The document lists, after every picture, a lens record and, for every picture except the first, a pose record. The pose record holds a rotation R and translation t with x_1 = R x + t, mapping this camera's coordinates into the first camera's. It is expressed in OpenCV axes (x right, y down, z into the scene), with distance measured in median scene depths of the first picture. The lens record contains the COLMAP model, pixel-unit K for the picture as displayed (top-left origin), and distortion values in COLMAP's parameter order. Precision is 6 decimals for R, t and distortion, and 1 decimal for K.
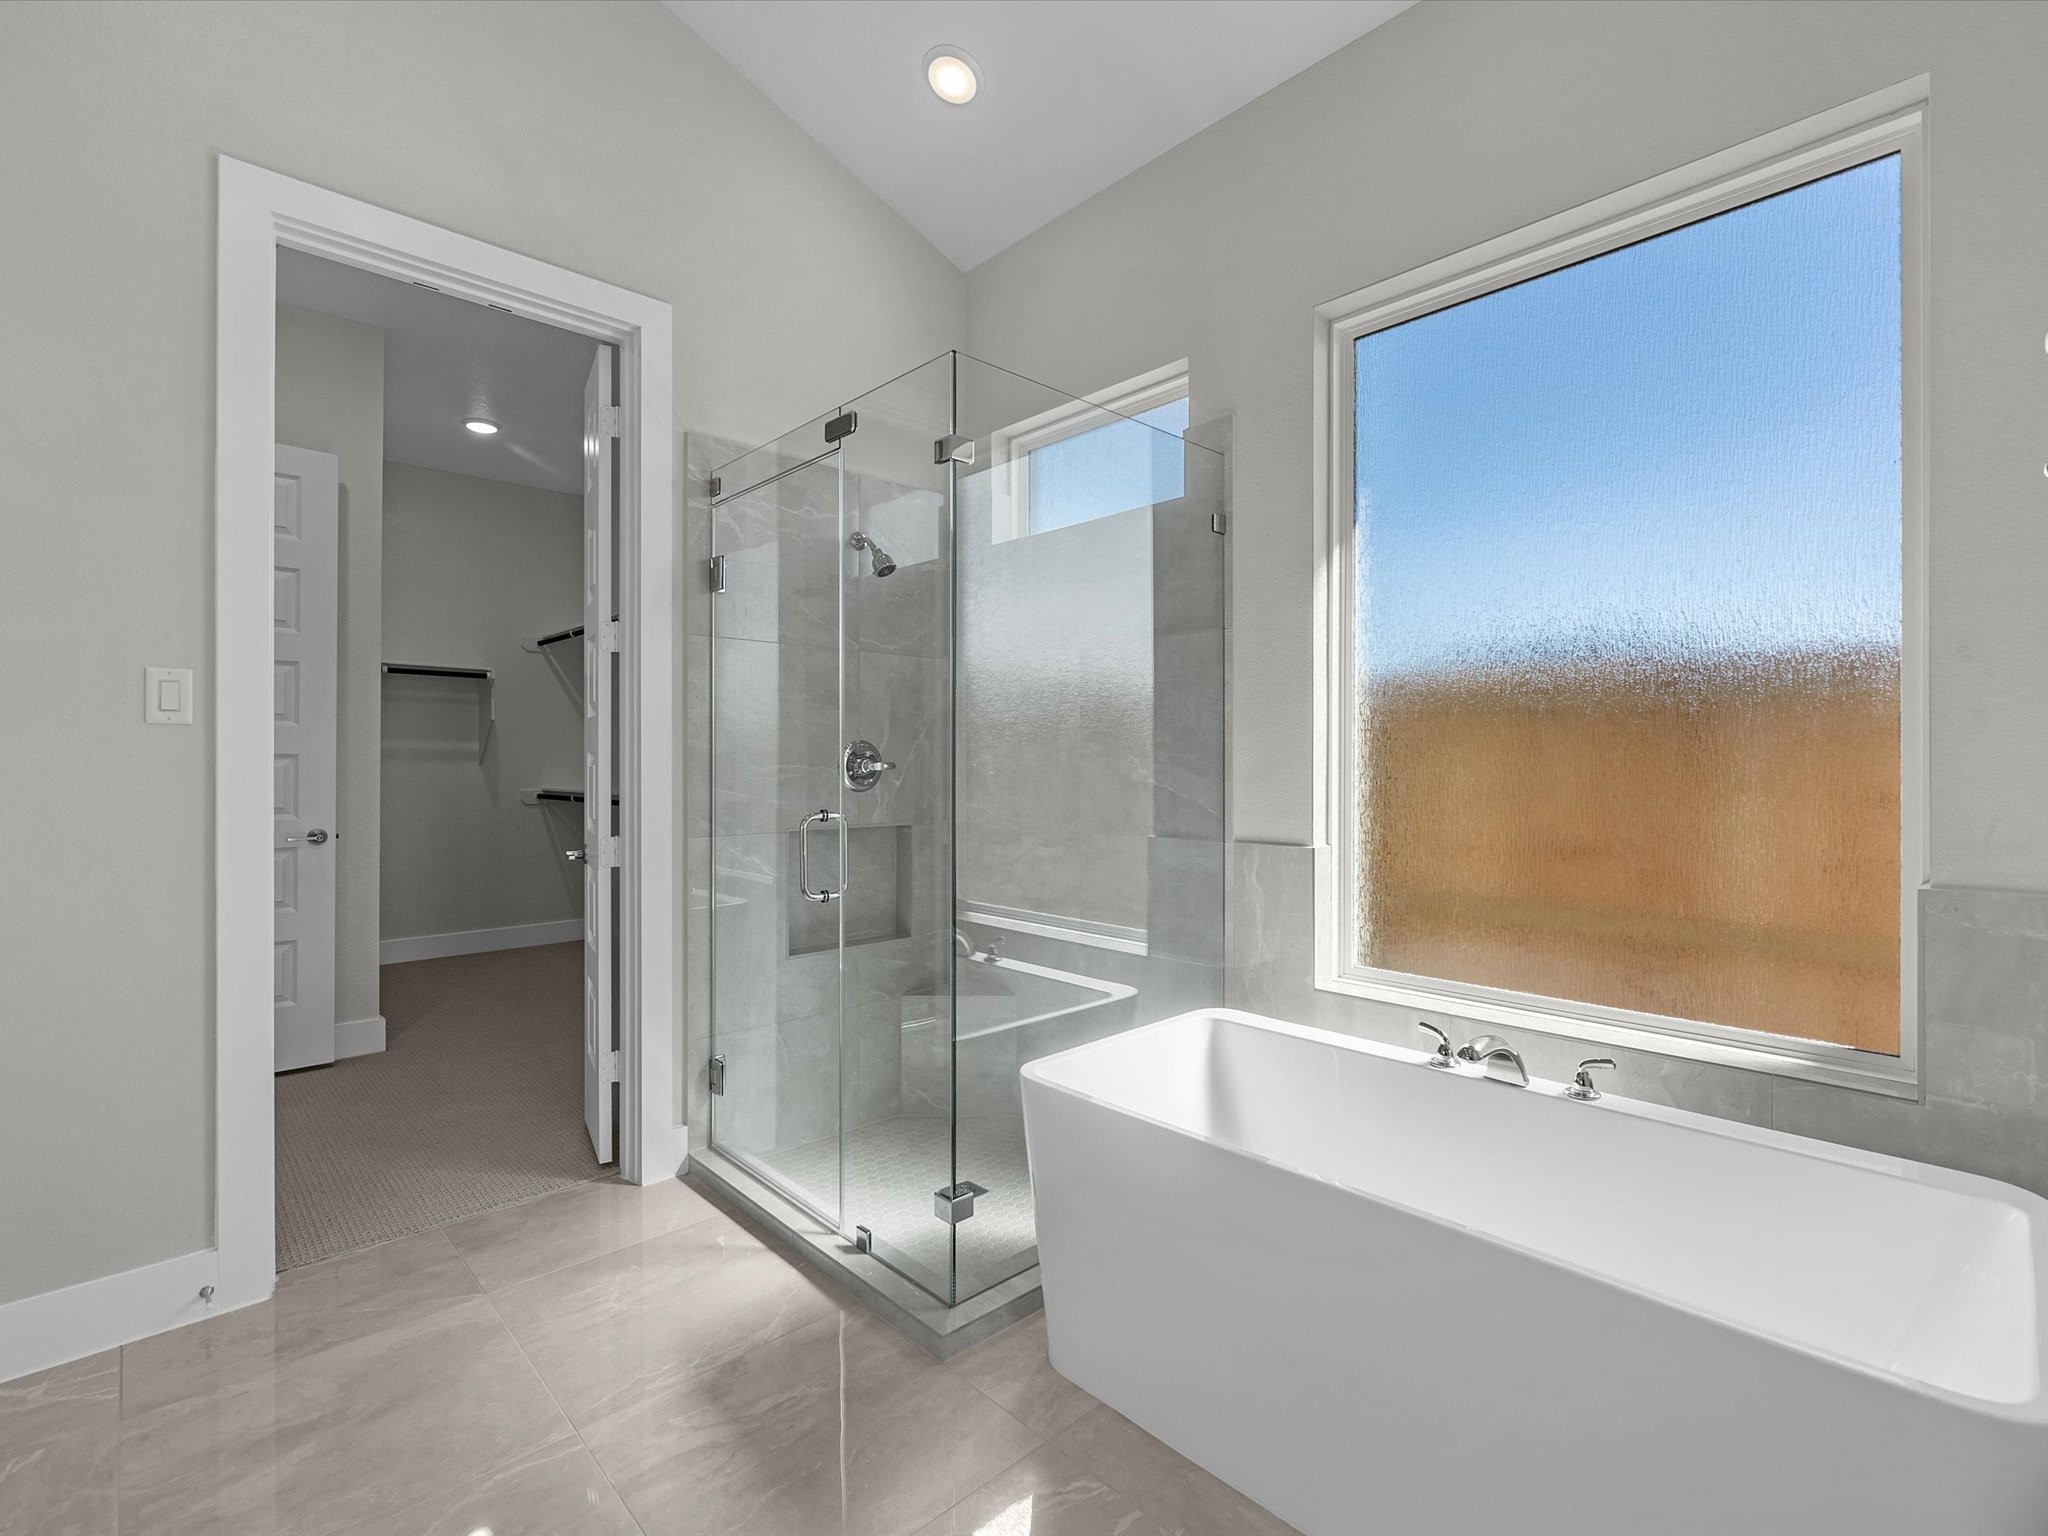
lens RADIAL K [[948.4, 0, 1021.4], [0, 948.4, 763.6], [0, 0, 1]] dist [0.002571, 0.000036]
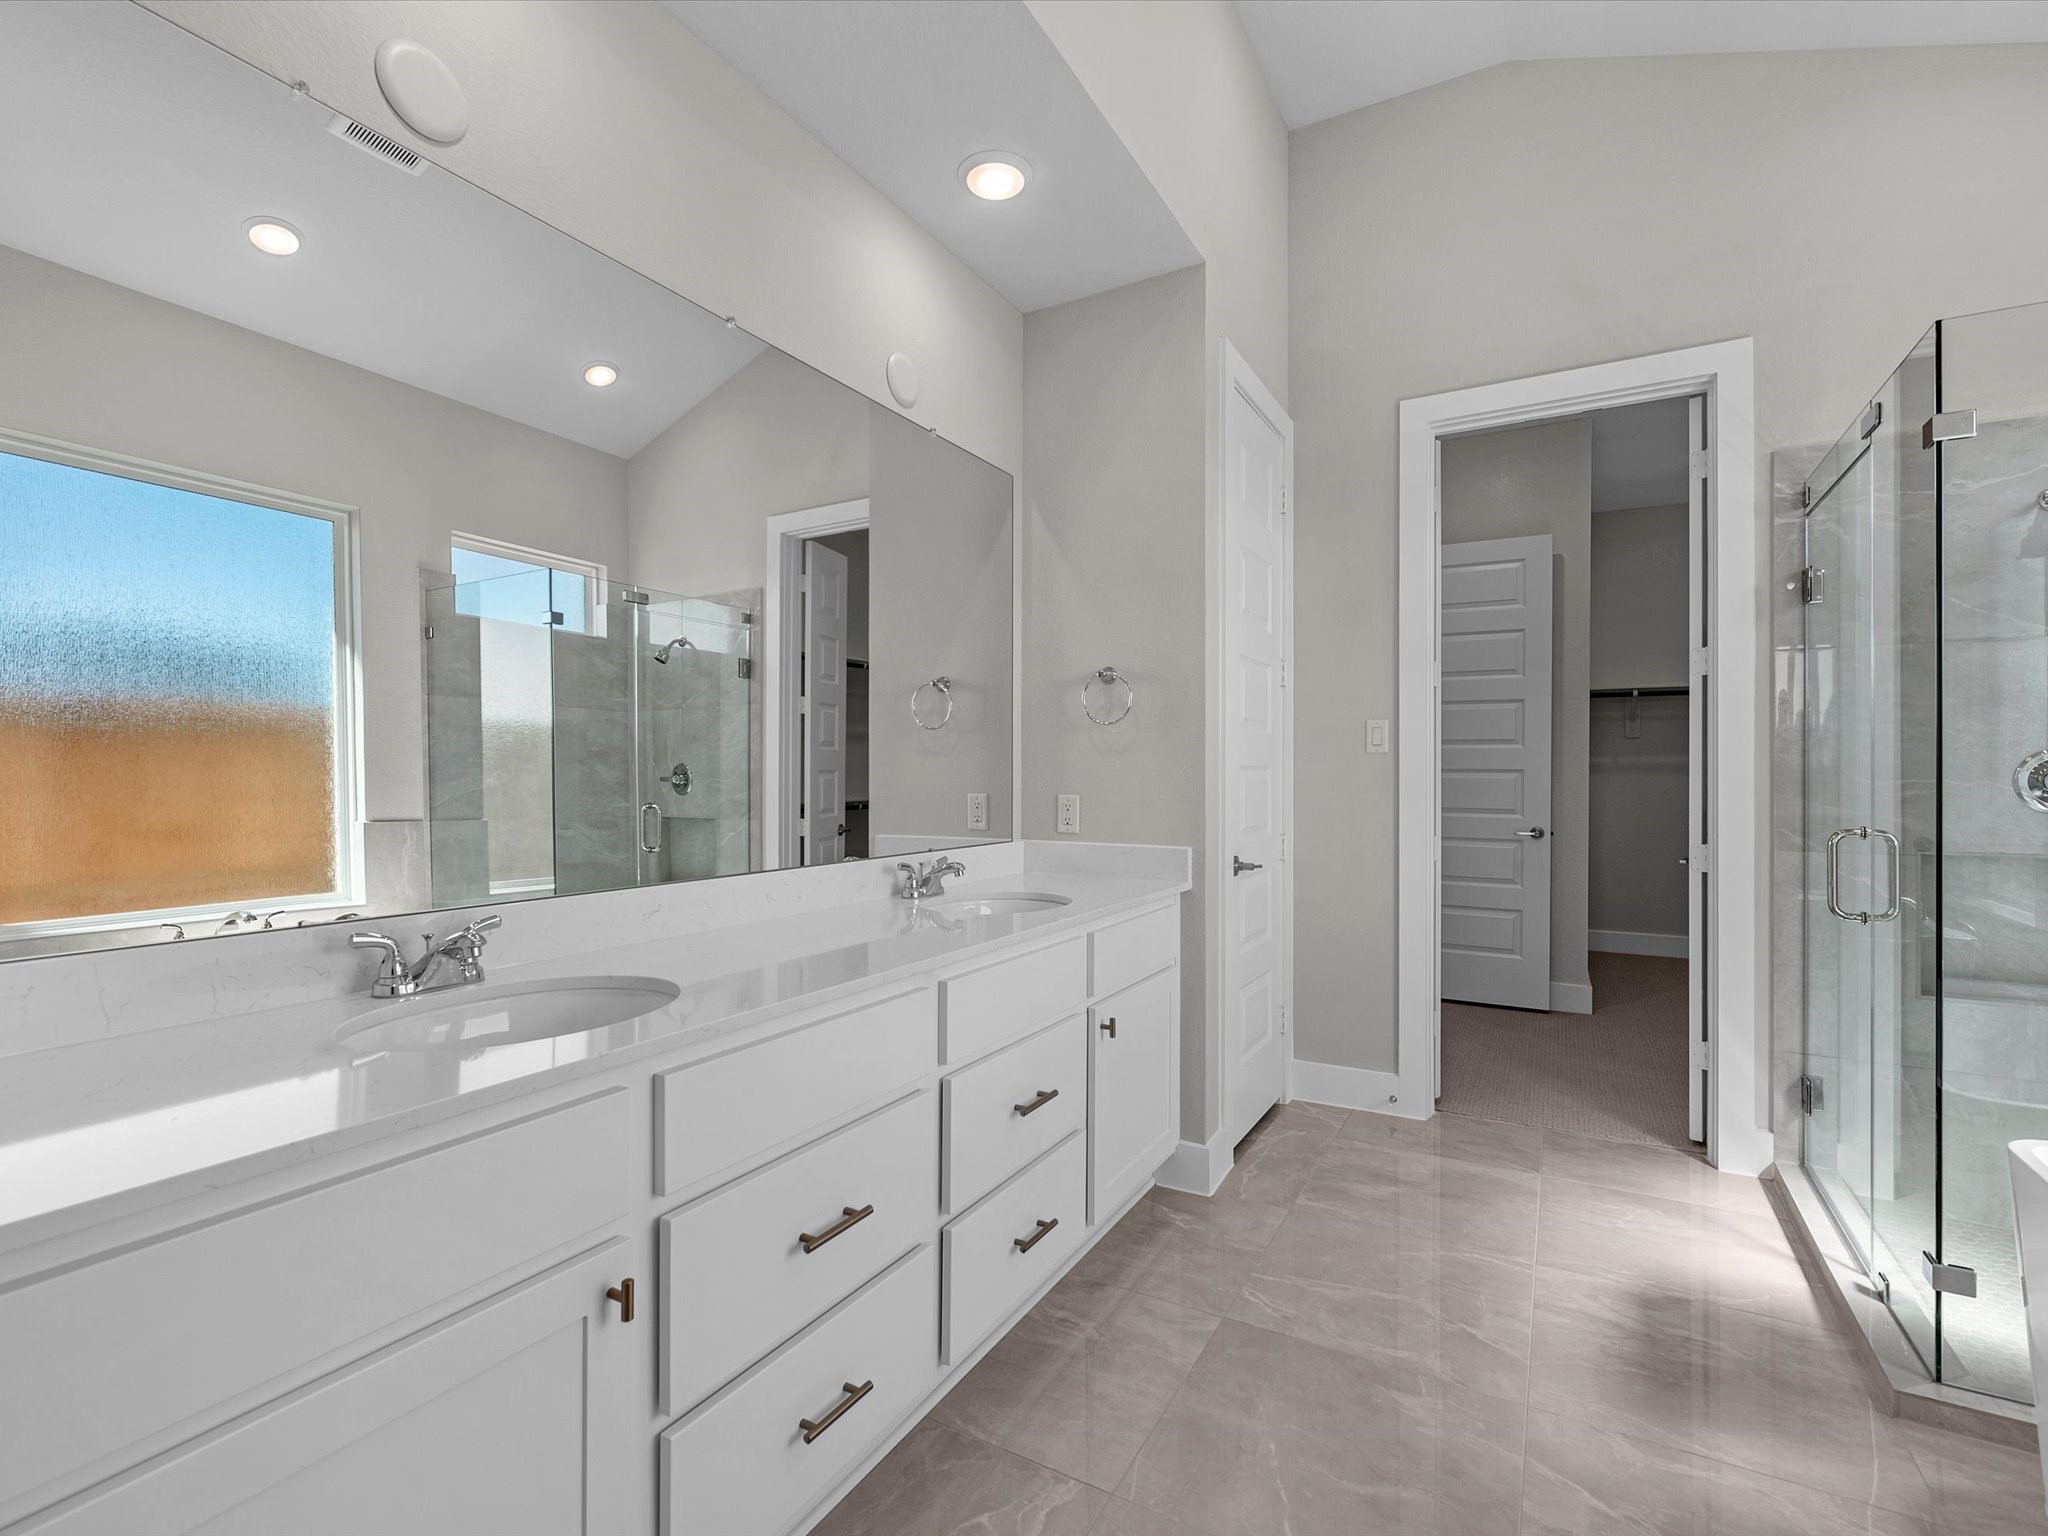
lens RADIAL K [[948.4, 0, 1024.9], [0, 948.4, 774.3], [0, 0, 1]] dist [0.002571, 0.000036]
pose [[0.298615, 0.000366, -0.954374, 0.416632], [-0.001549, 0.999999, -0.000101, -0.002364], [0.954372, 0.001508, 0.298615, -0.076526]]
